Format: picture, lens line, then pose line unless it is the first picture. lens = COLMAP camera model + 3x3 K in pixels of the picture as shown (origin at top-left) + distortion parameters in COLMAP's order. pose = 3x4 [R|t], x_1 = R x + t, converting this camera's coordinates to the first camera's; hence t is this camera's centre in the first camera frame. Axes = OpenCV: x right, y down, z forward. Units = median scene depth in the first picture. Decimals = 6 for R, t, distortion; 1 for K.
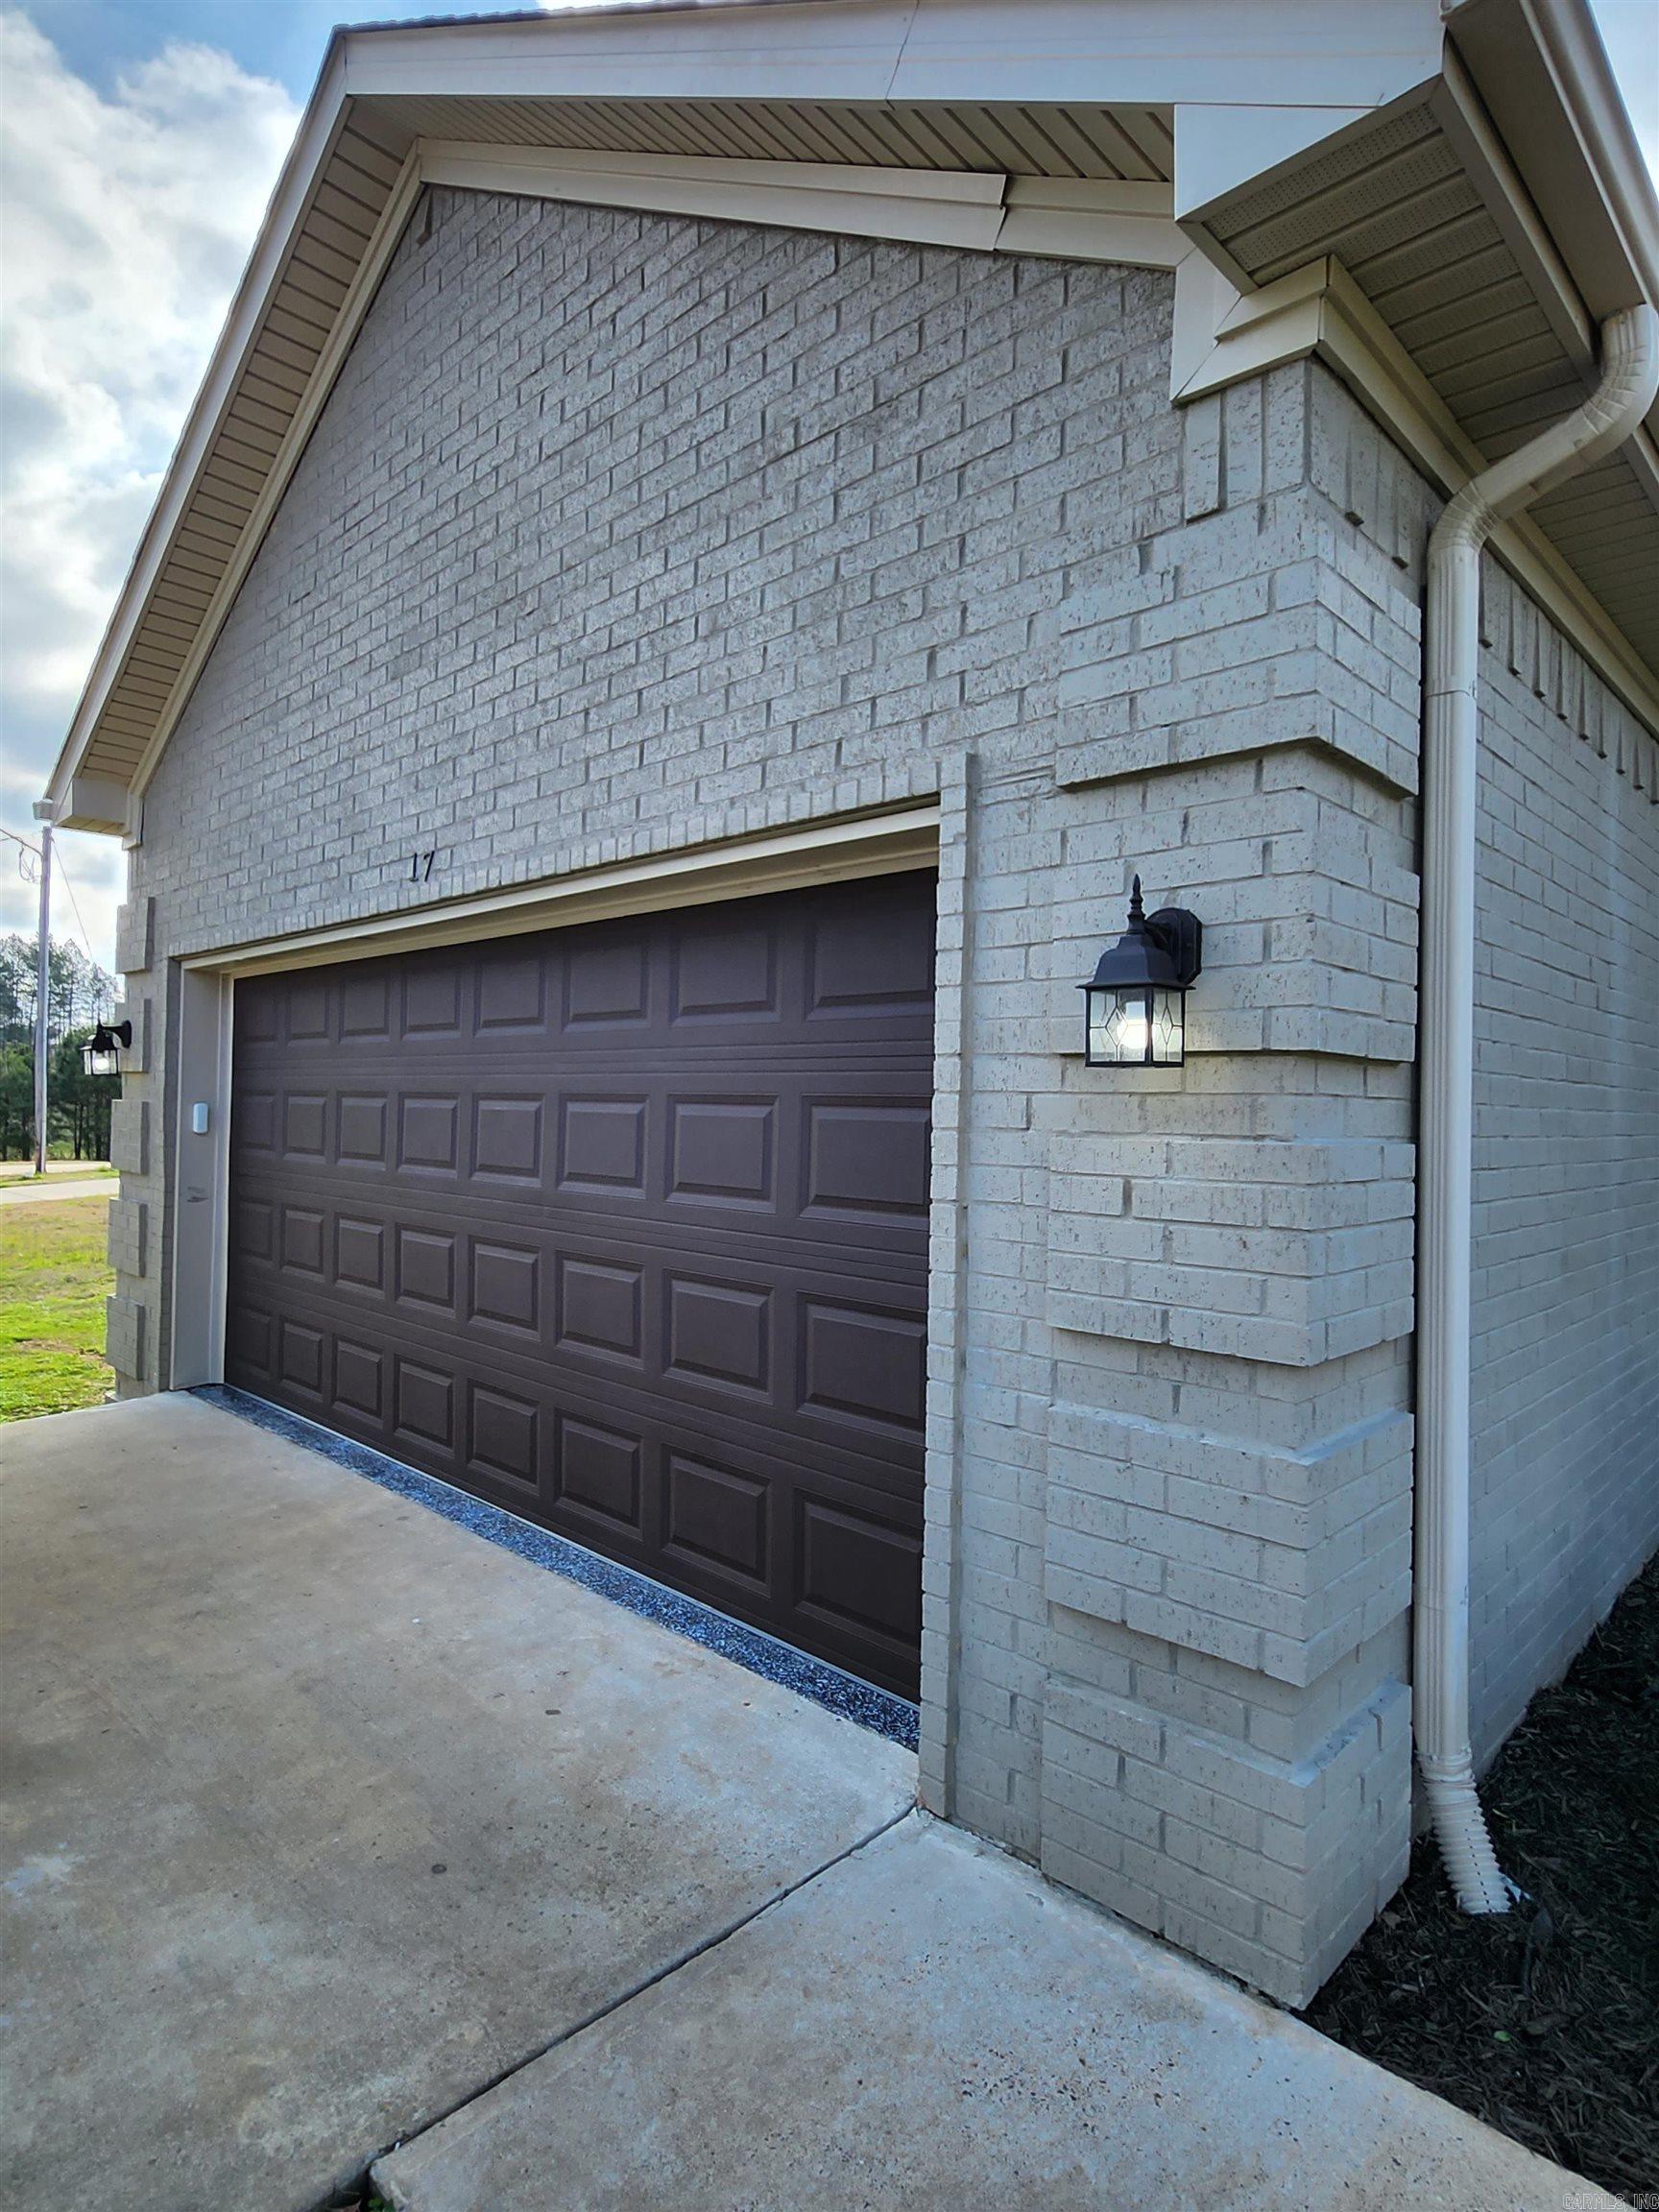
lens RADIAL K [[1190.8, 0, 829.5], [0, 1190.8, 1106.0], [0, 0, 1]] dist [0.001182, 0.000658]
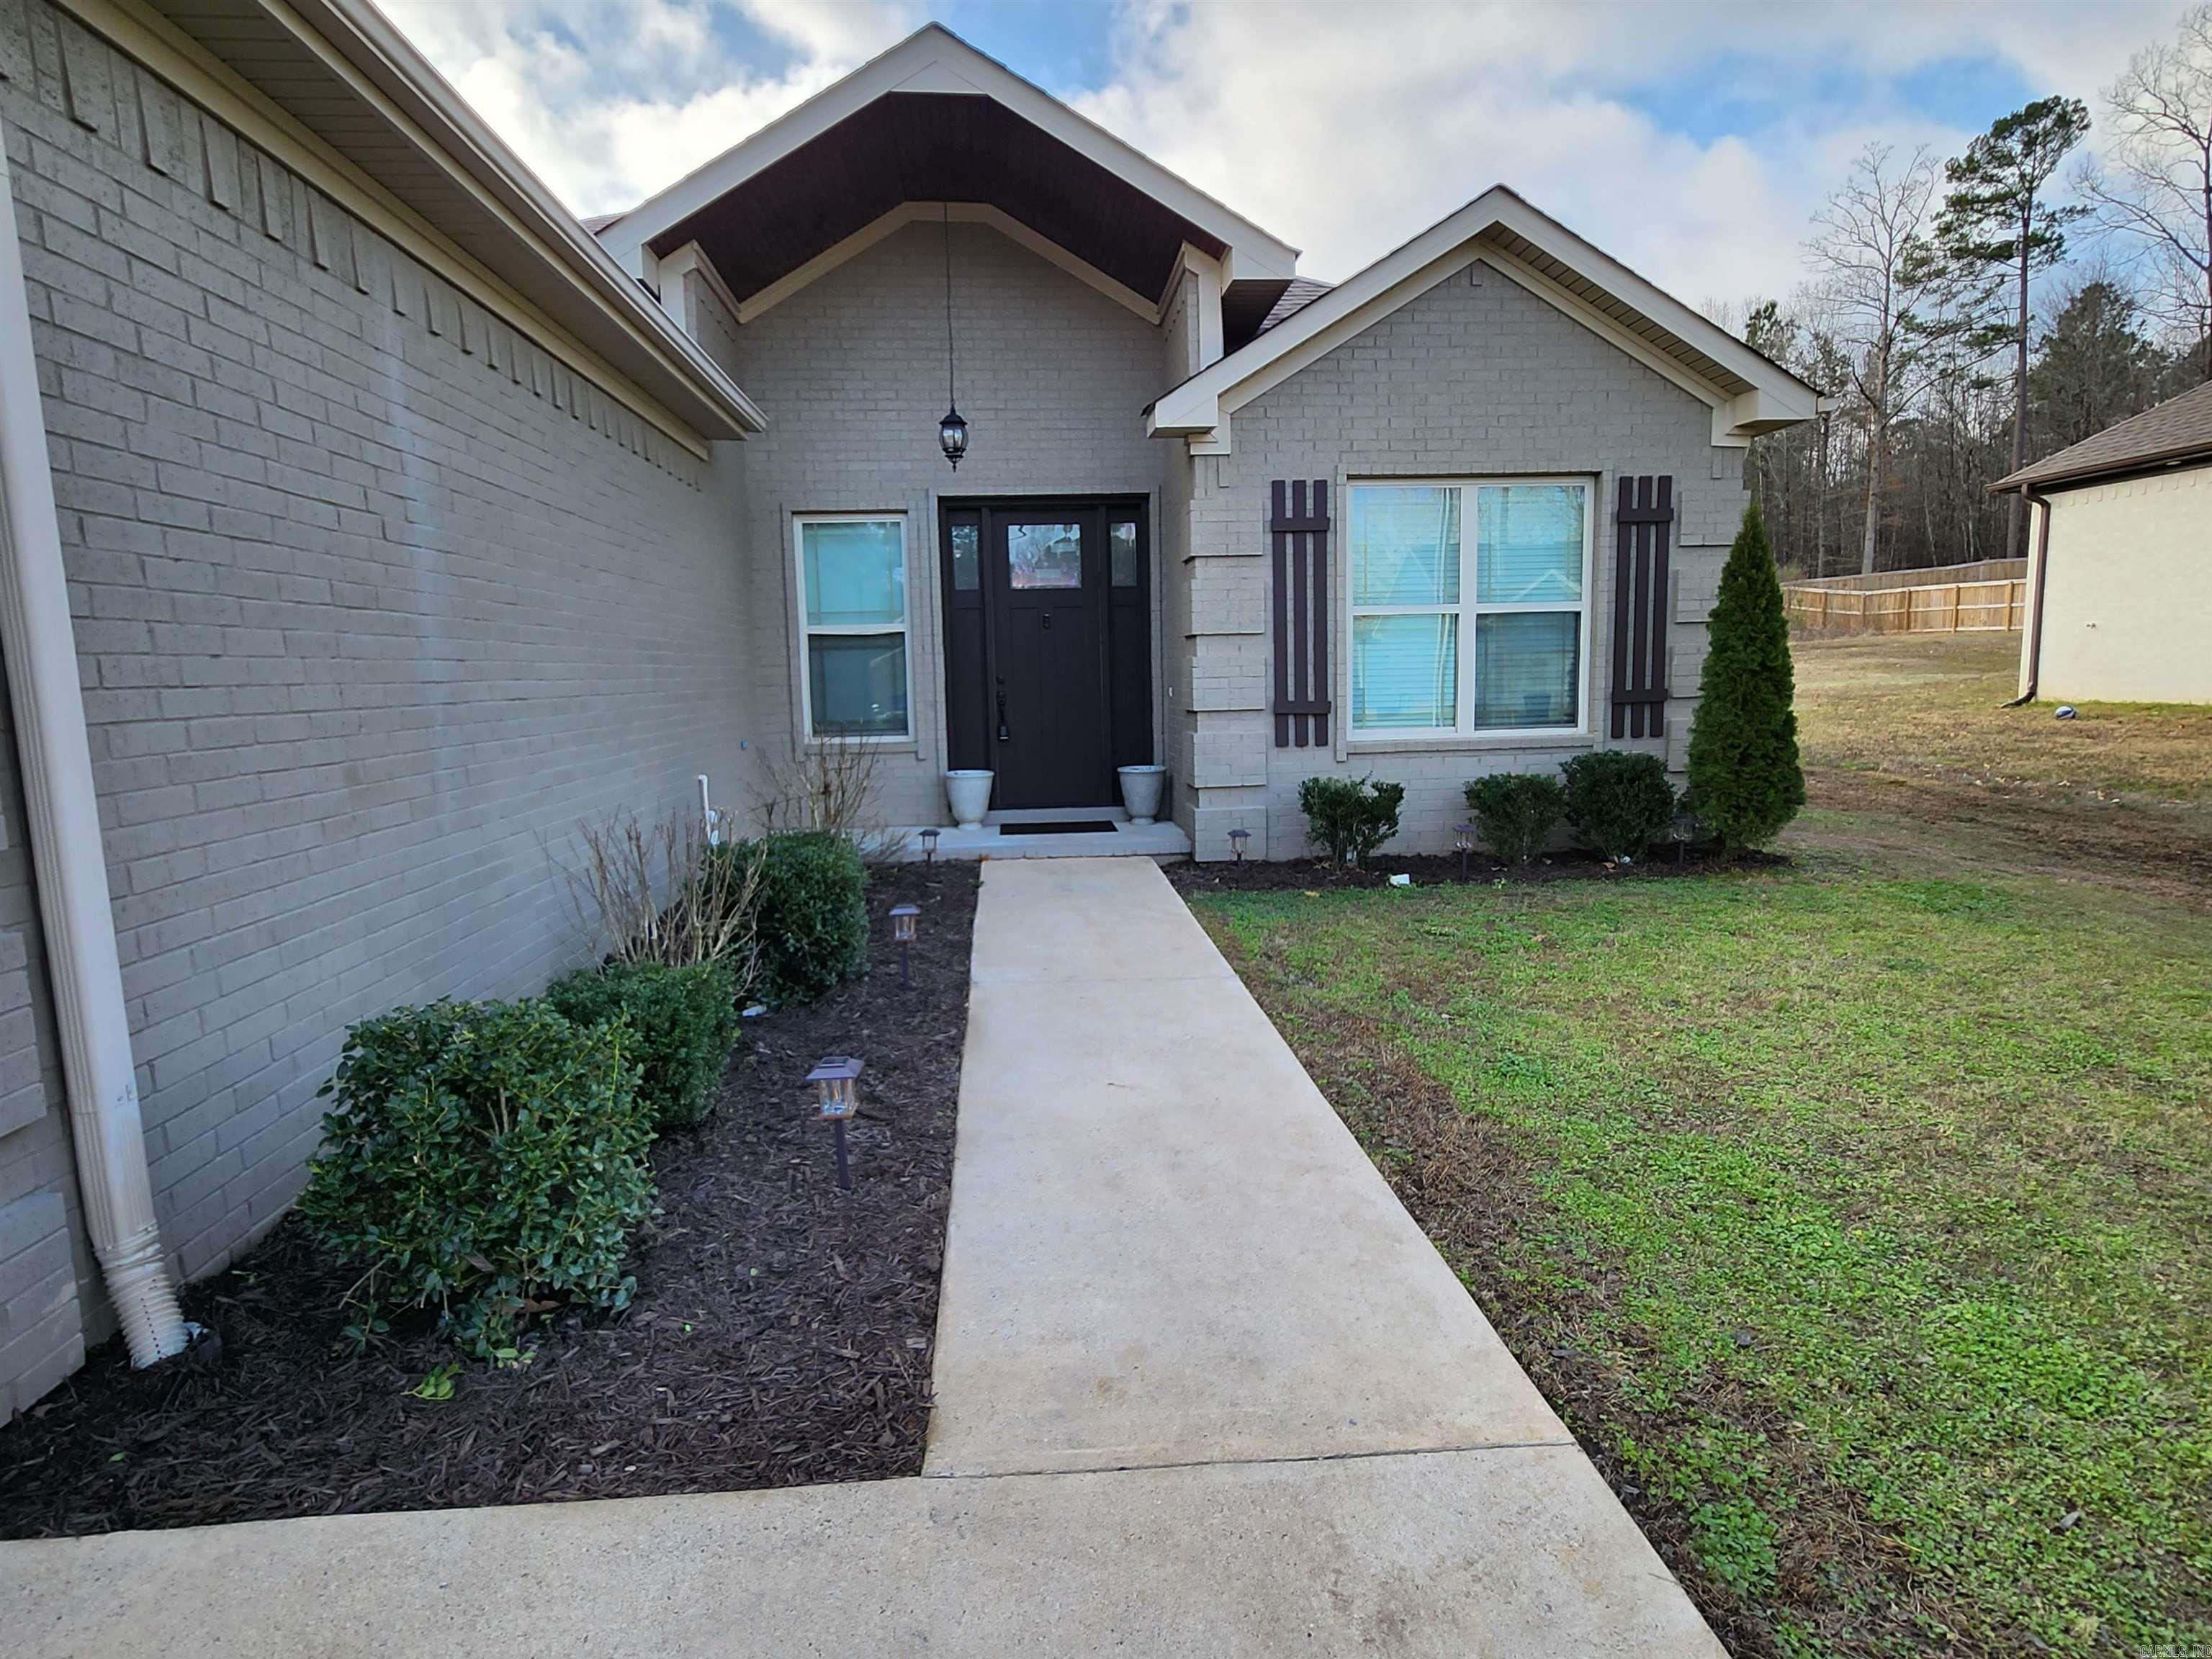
lens RADIAL K [[1190.8, 0, 1097.7], [0, 1190.8, 833.9], [0, 0, 1]] dist [0.001182, 0.000658]
pose [[0.660194, -0.137752, 0.738355, 0.342906], [0.037066, 0.987816, 0.151150, 0.059710], [-0.750180, -0.072420, 0.657256, -0.296991]]
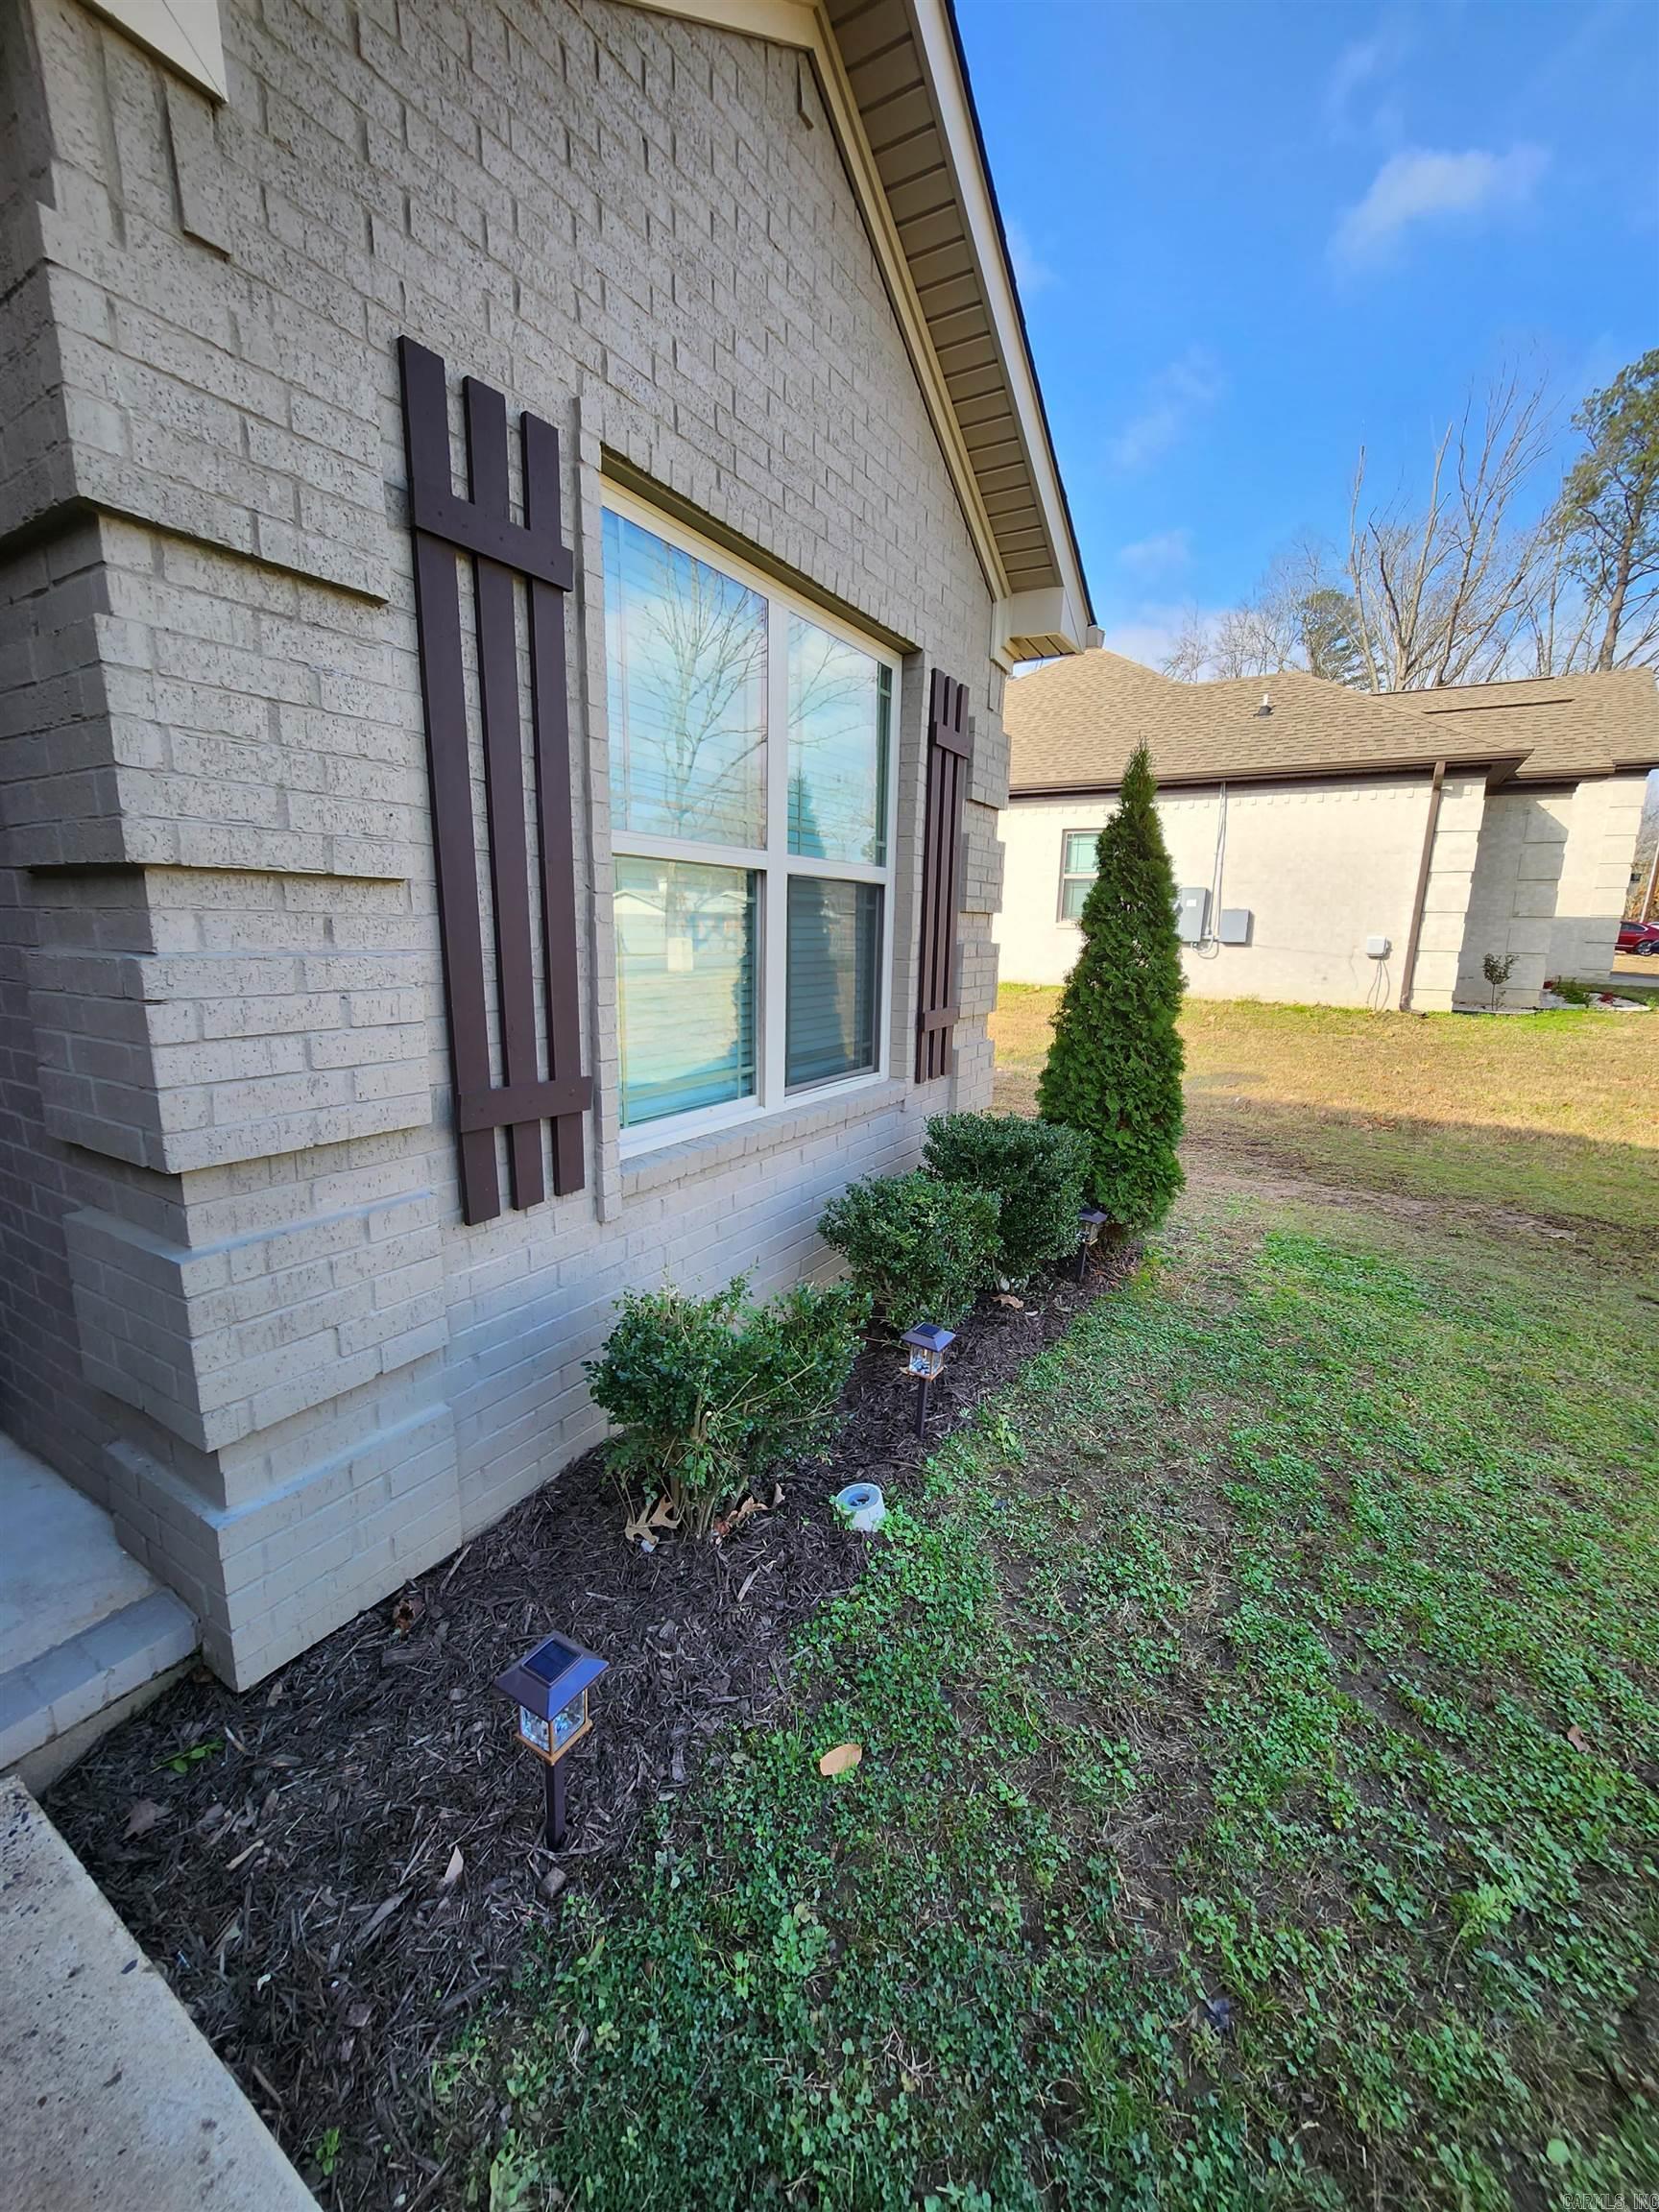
lens RADIAL K [[877.5, 0, 829.0], [0, 877.5, 1099.4], [0, 0, 1]] dist [-0.001160, 0.000643]
pose [[-0.224422, -0.217472, 0.949916, 2.394401], [-0.029375, 0.975848, 0.216469, 0.035466], [-0.974049, 0.020677, -0.225390, 1.437955]]
